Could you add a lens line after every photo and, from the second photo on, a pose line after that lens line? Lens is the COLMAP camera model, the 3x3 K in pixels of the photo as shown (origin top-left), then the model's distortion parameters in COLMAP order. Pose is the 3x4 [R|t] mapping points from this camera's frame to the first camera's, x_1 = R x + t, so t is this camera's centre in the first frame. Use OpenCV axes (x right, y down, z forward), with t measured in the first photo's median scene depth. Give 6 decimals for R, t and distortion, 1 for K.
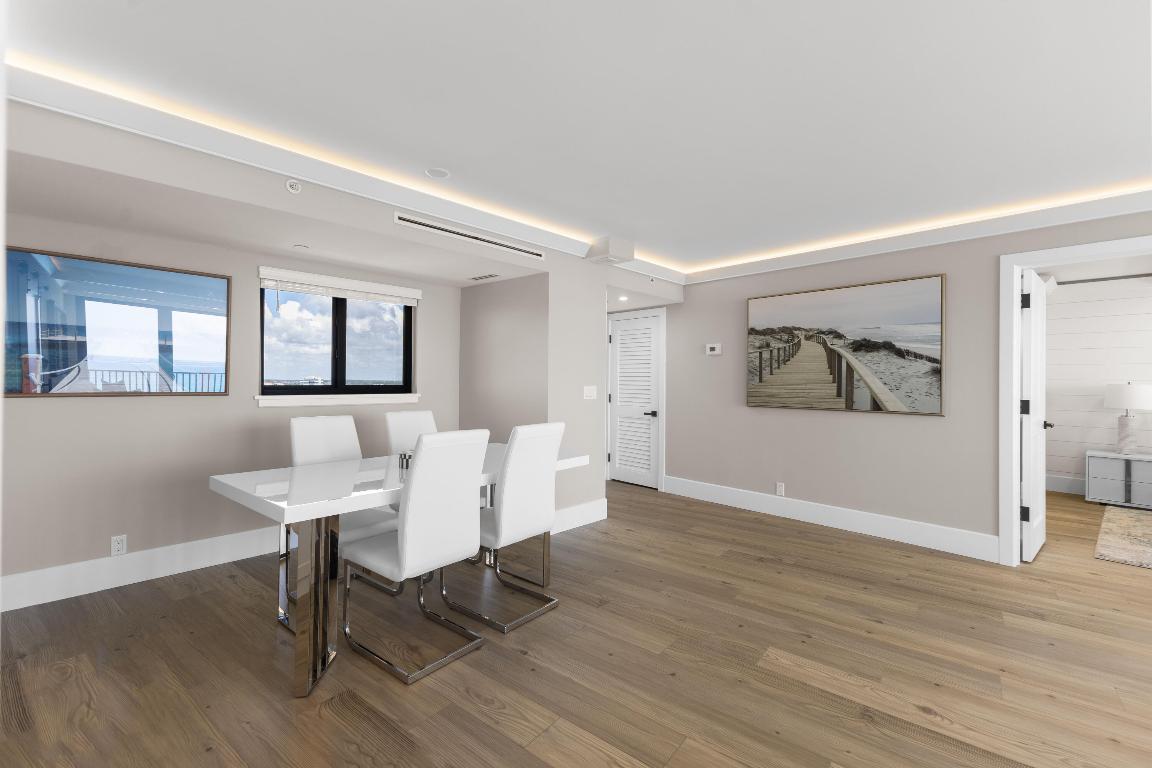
lens RADIAL K [[500.0, 0, 575.7], [0, 500.0, 381.6], [0, 0, 1]] dist [0.017314, -0.003870]
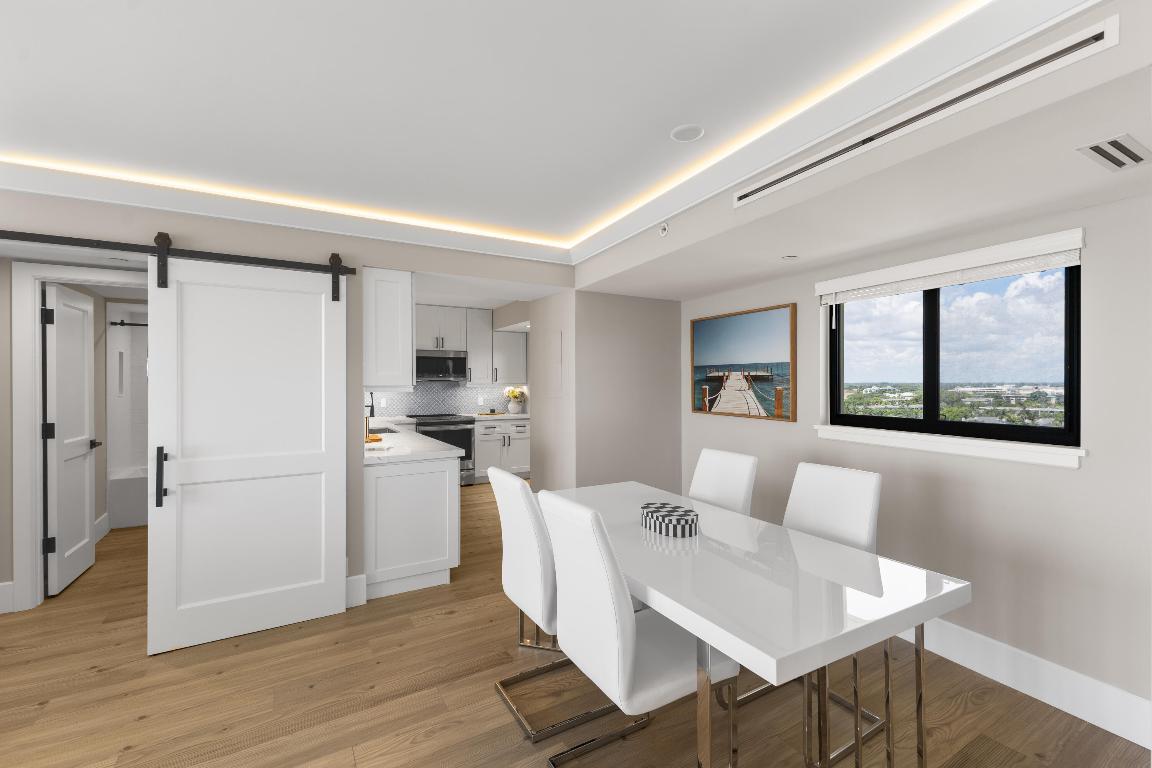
lens RADIAL K [[500.0, 0, 573.2], [0, 500.0, 383.8], [0, 0, 1]] dist [0.017314, -0.003870]
pose [[-0.368732, -0.003373, -0.929529, 0.324250], [-0.004618, 0.999988, -0.001796, -0.036885], [0.929524, 0.003630, -0.368743, 0.788324]]
